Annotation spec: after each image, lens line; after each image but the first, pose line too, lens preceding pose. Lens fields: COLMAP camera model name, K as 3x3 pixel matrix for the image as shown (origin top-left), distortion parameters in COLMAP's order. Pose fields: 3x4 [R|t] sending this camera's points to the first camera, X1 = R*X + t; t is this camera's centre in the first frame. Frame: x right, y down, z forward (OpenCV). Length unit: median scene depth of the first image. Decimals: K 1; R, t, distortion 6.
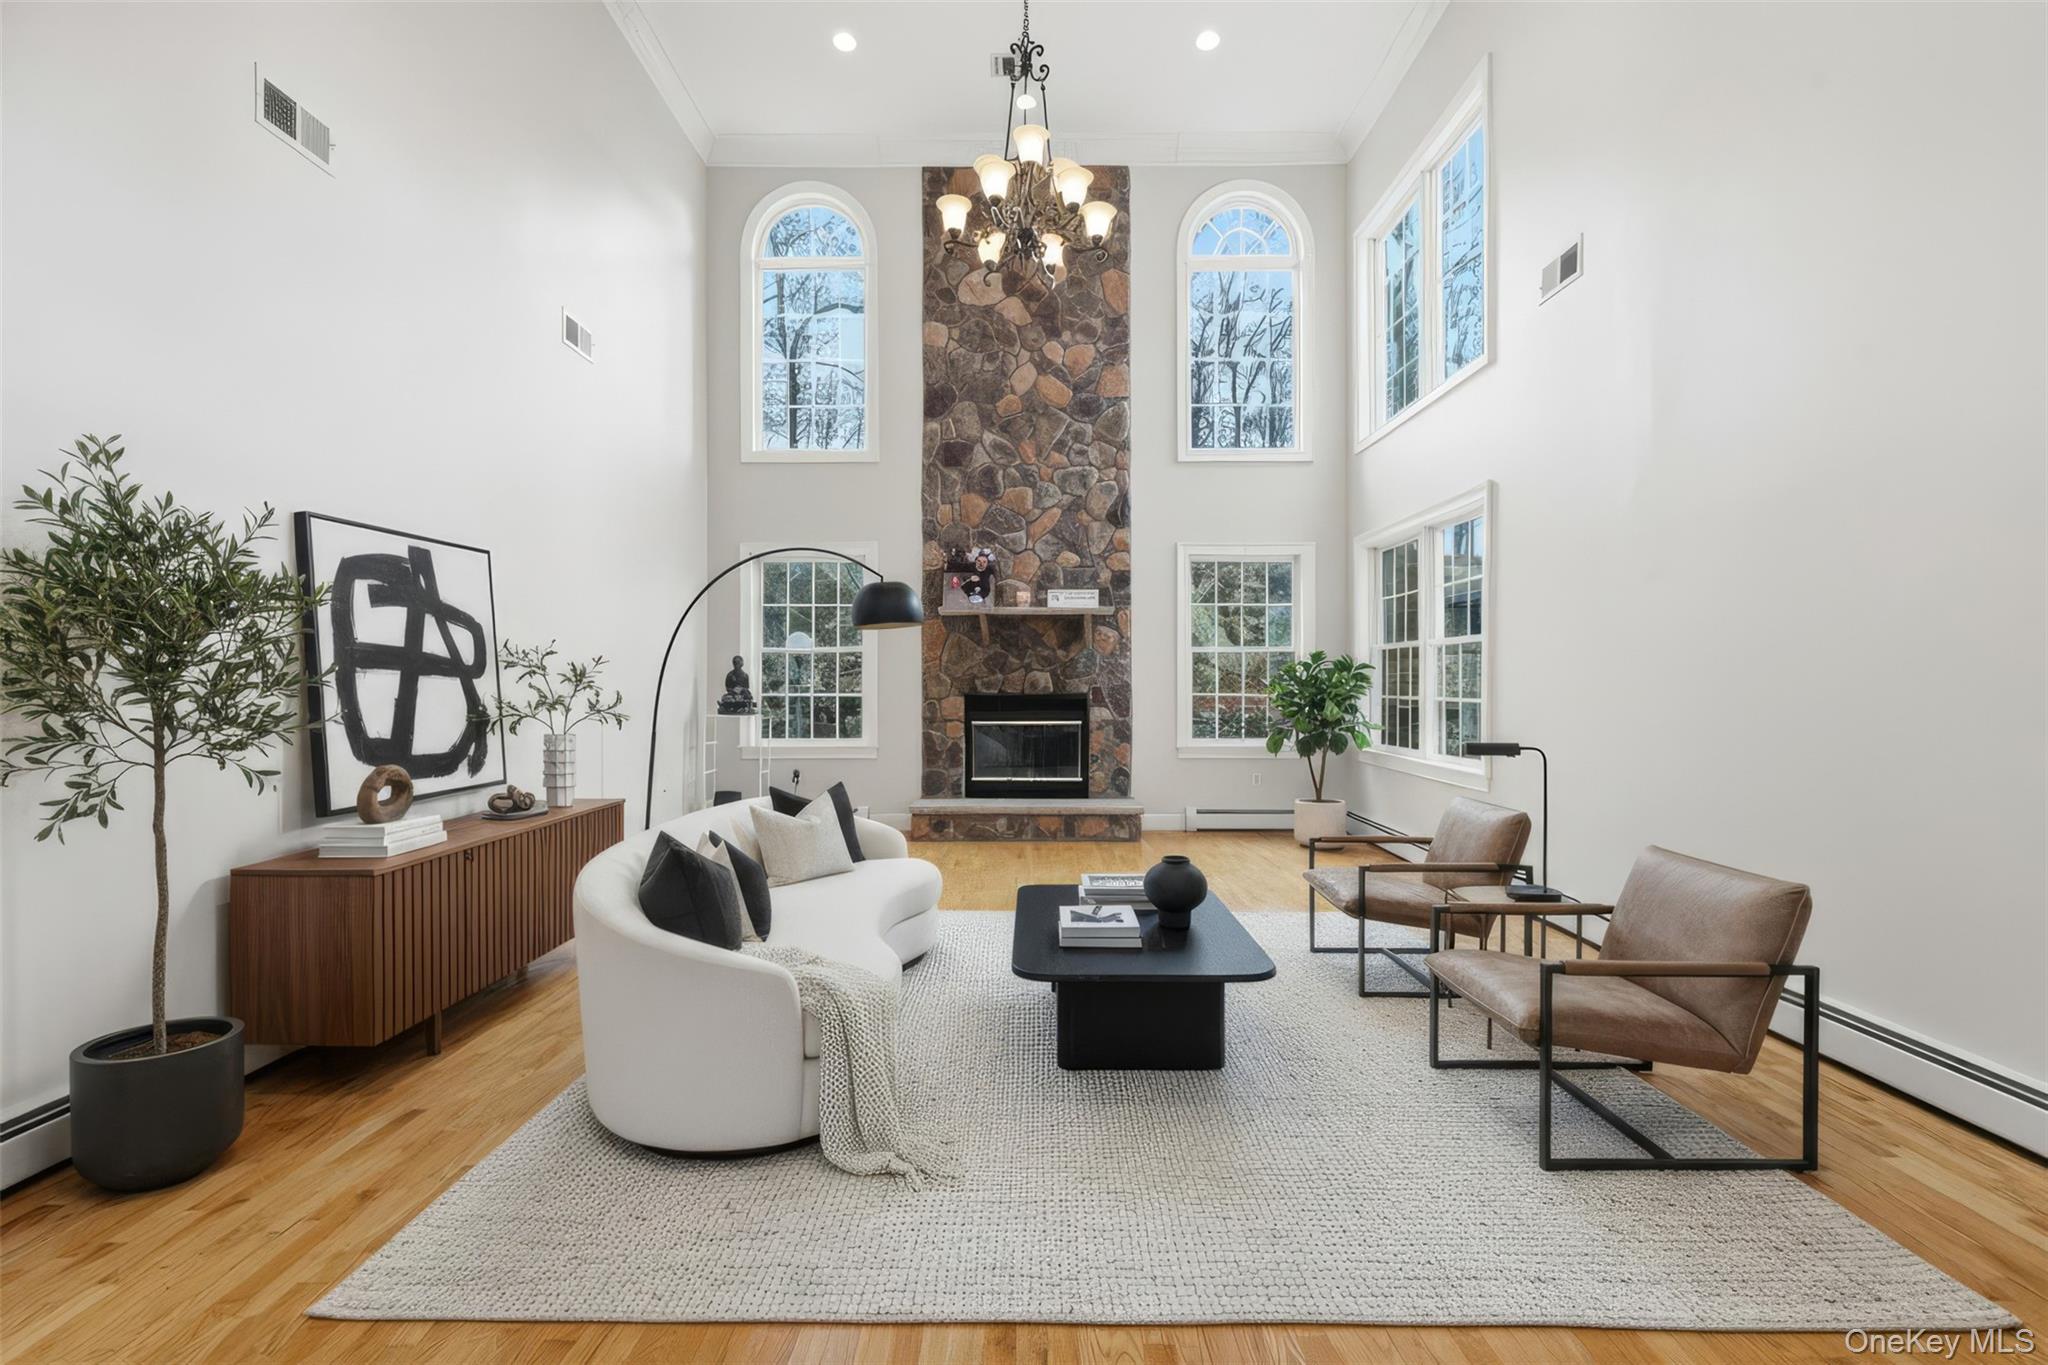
lens RADIAL K [[903.2, 0, 1024.0], [0, 903.2, 682.5], [0, 0, 1]] dist [-0.010947, 0.000038]
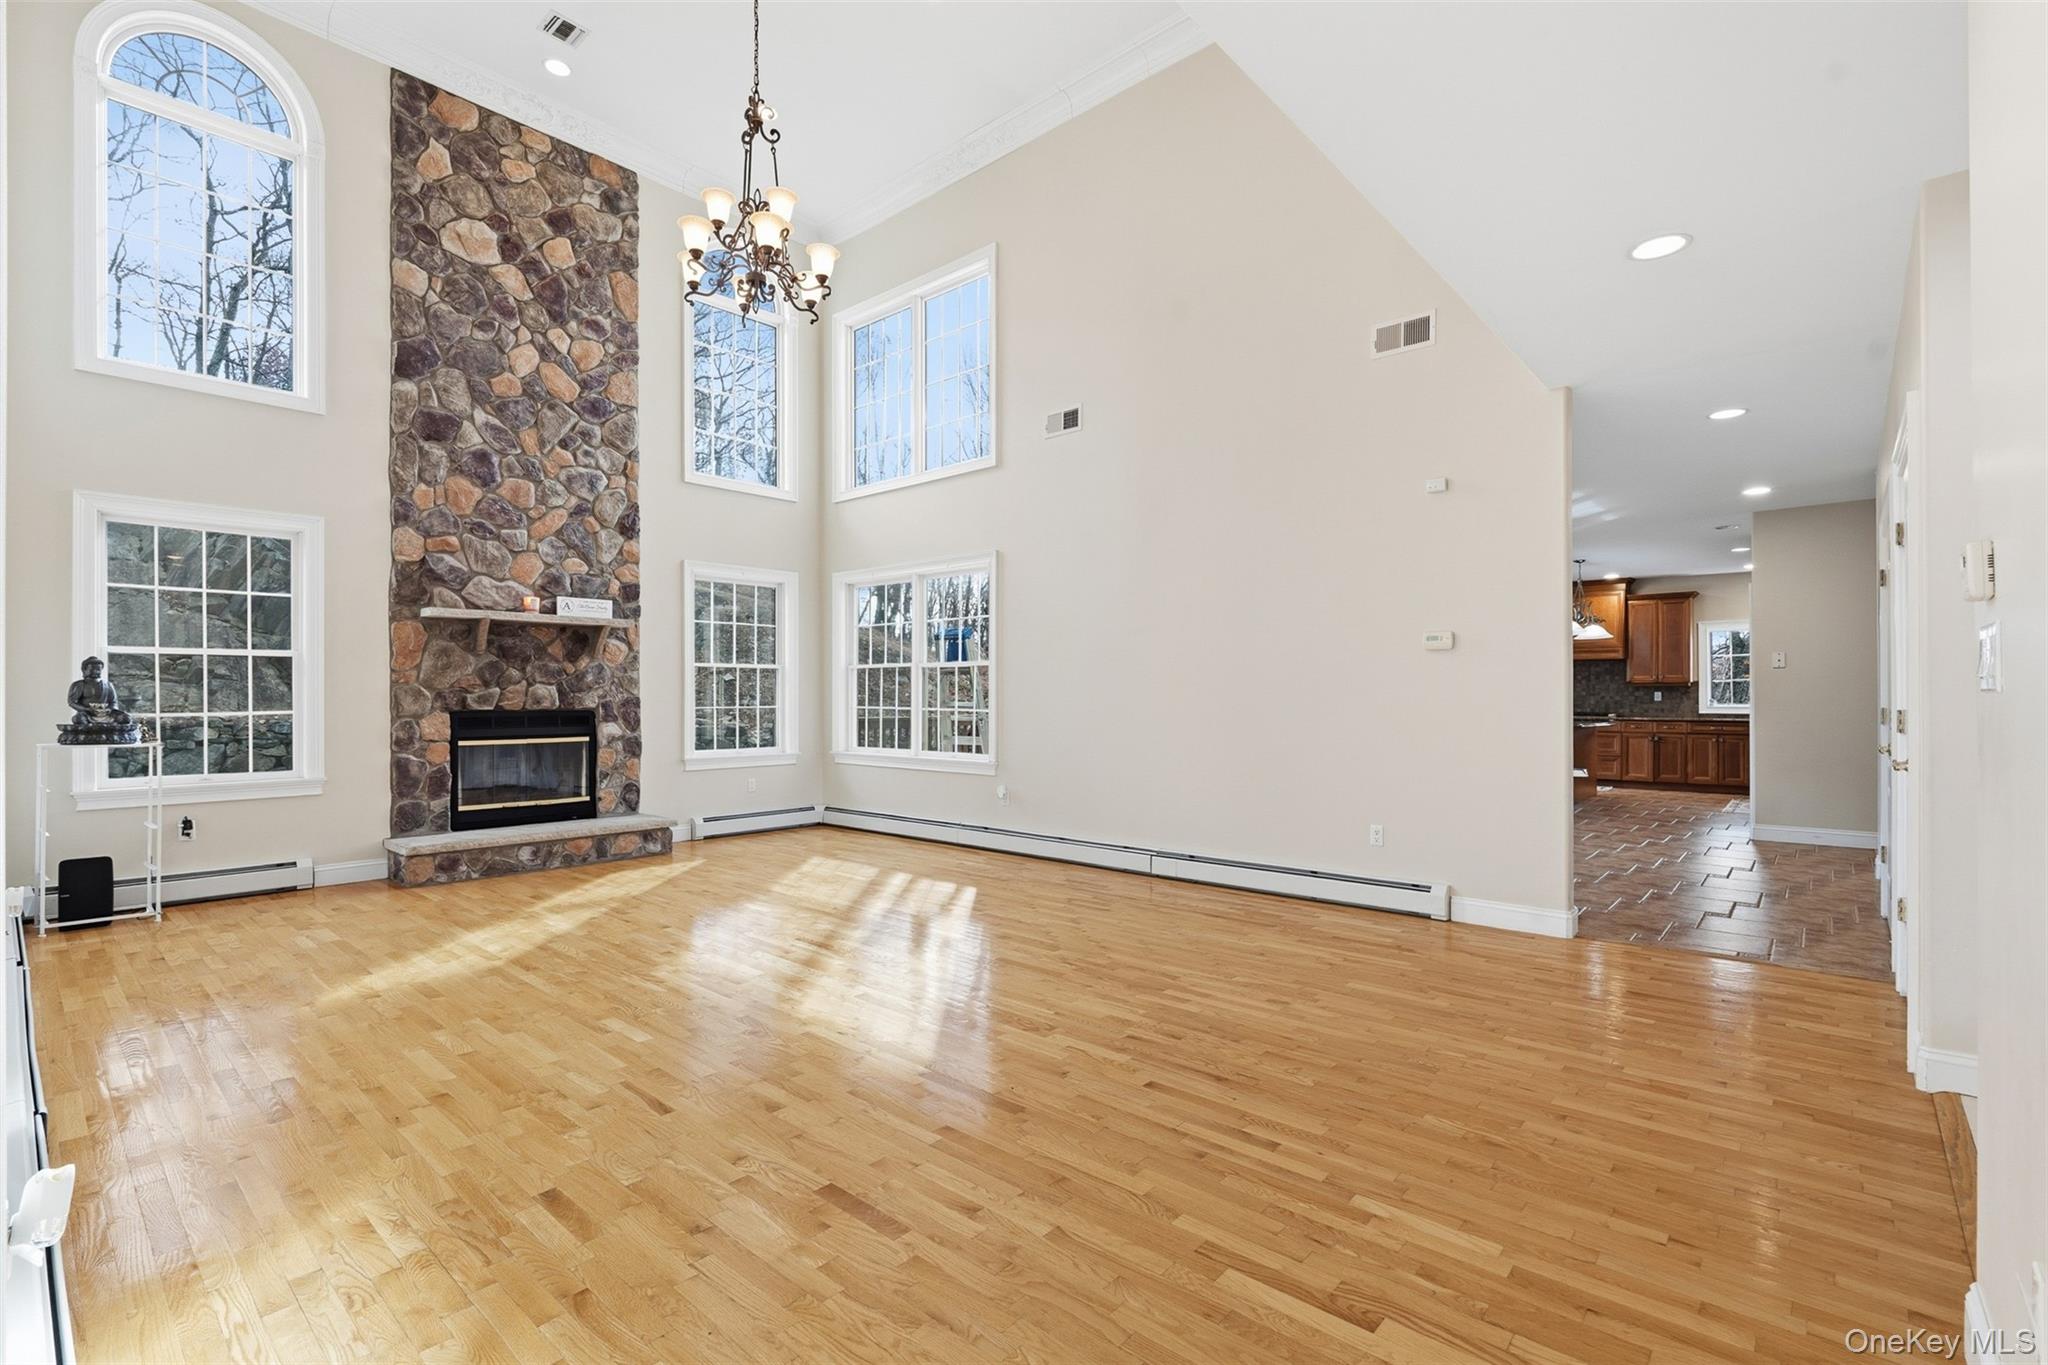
lens RADIAL K [[913.3, 0, 1020.1], [0, 913.3, 693.1], [0, 0, 1]] dist [-0.000897, -0.000120]
pose [[0.666601, 0.001029, 0.745414, -0.350571], [0.001241, 0.999996, -0.002491, -0.000914], [-0.745414, 0.002585, 0.666597, 0.023022]]
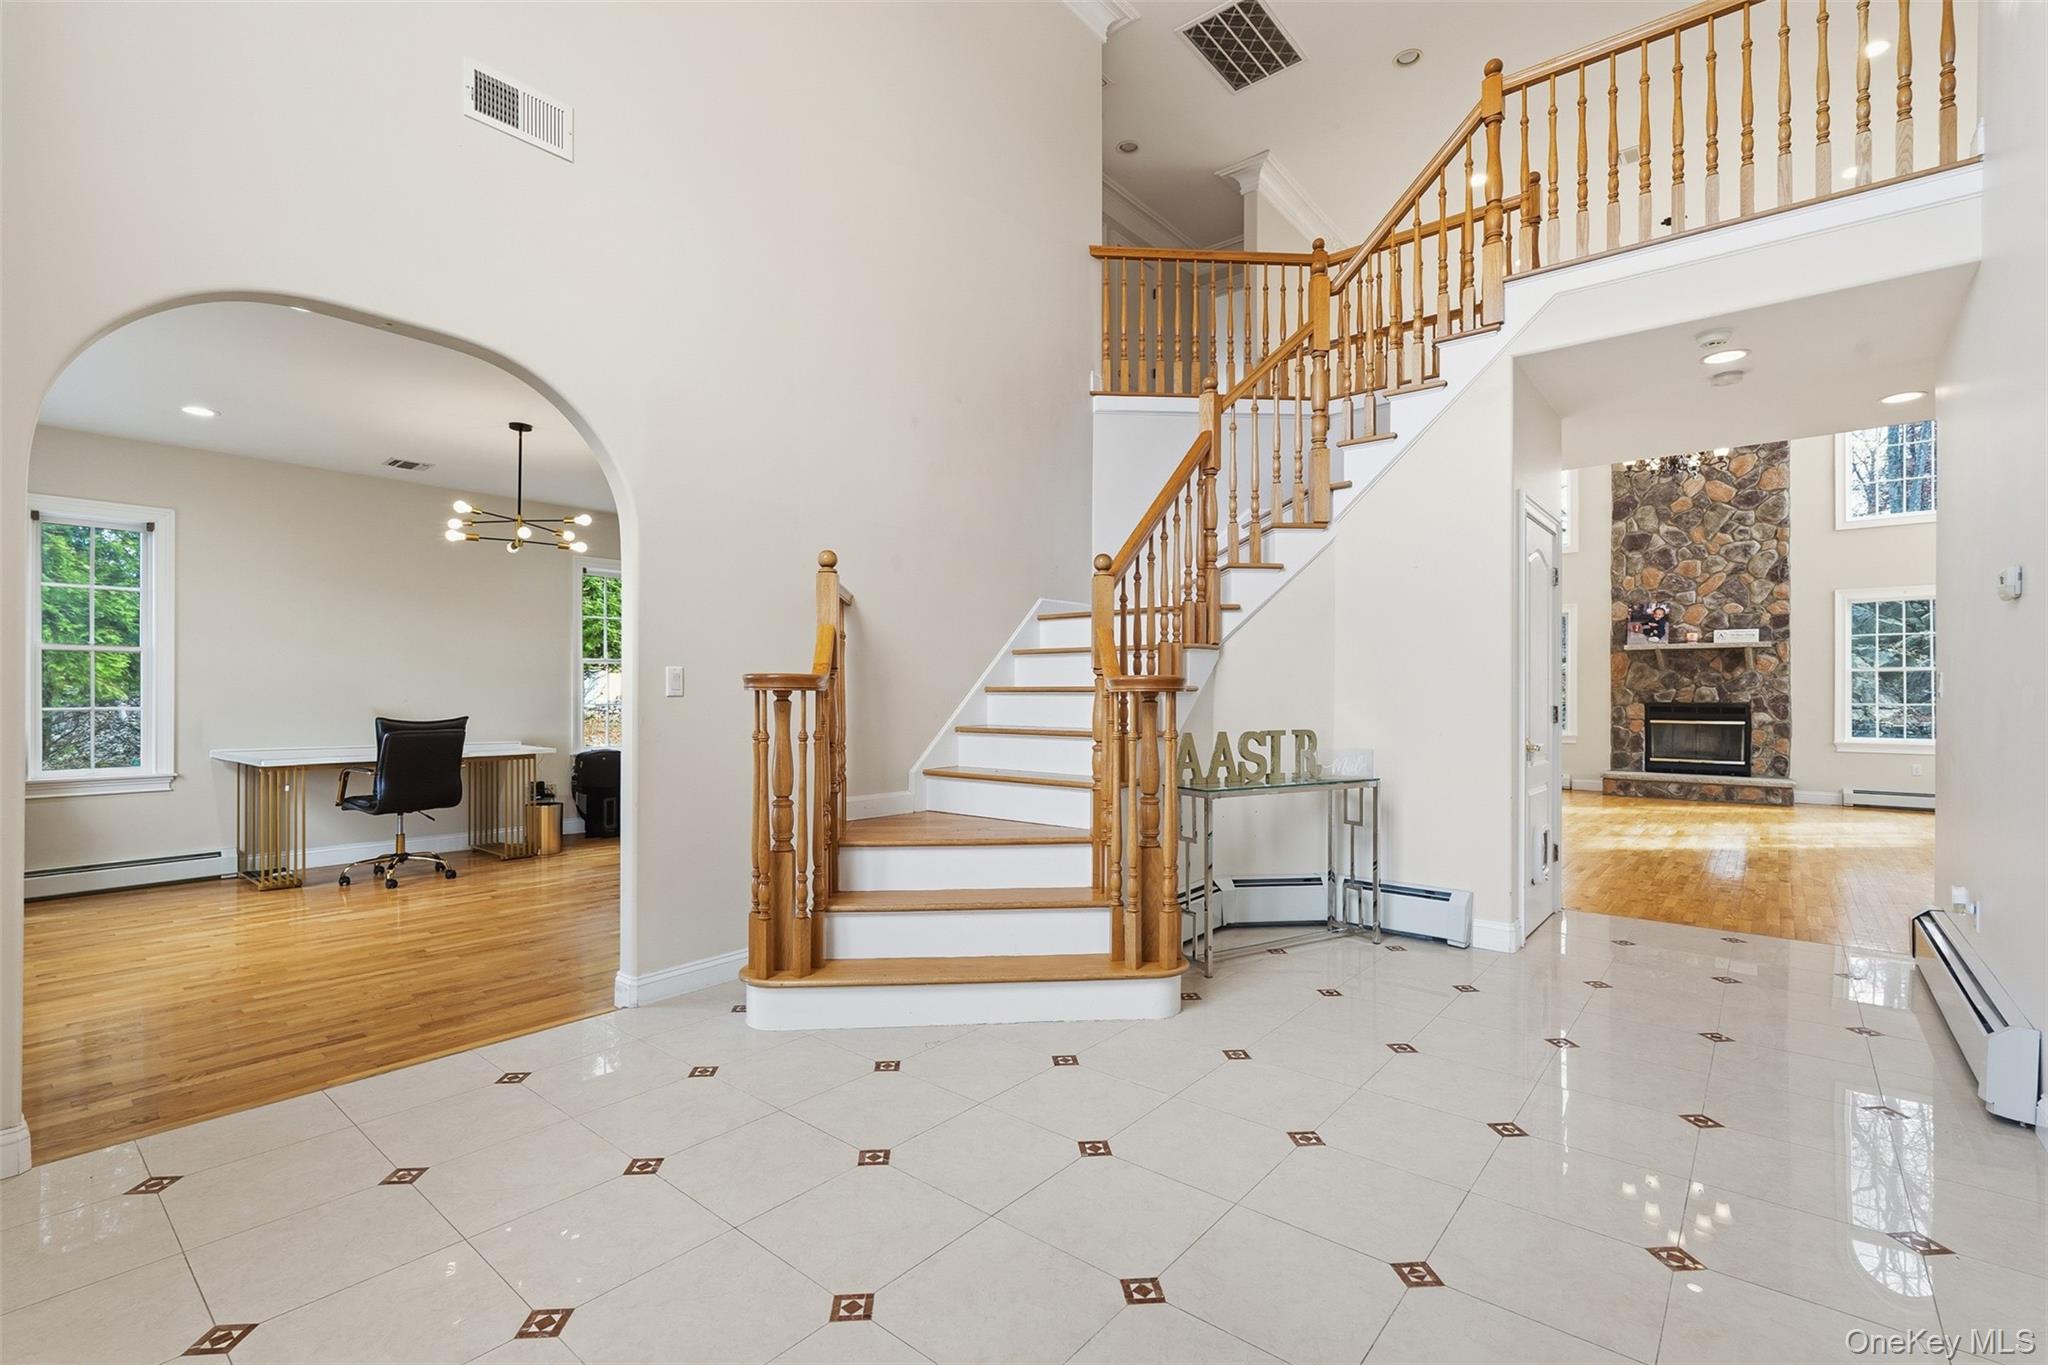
lens RADIAL K [[913.3, 0, 1020.1], [0, 913.3, 693.1], [0, 0, 1]] dist [-0.000897, -0.000120]
pose [[0.773242, 0.000437, -0.634111, 0.092794], [0.000836, 0.999998, 0.001710, -0.005964], [0.634111, -0.001852, 0.773240, -0.822052]]
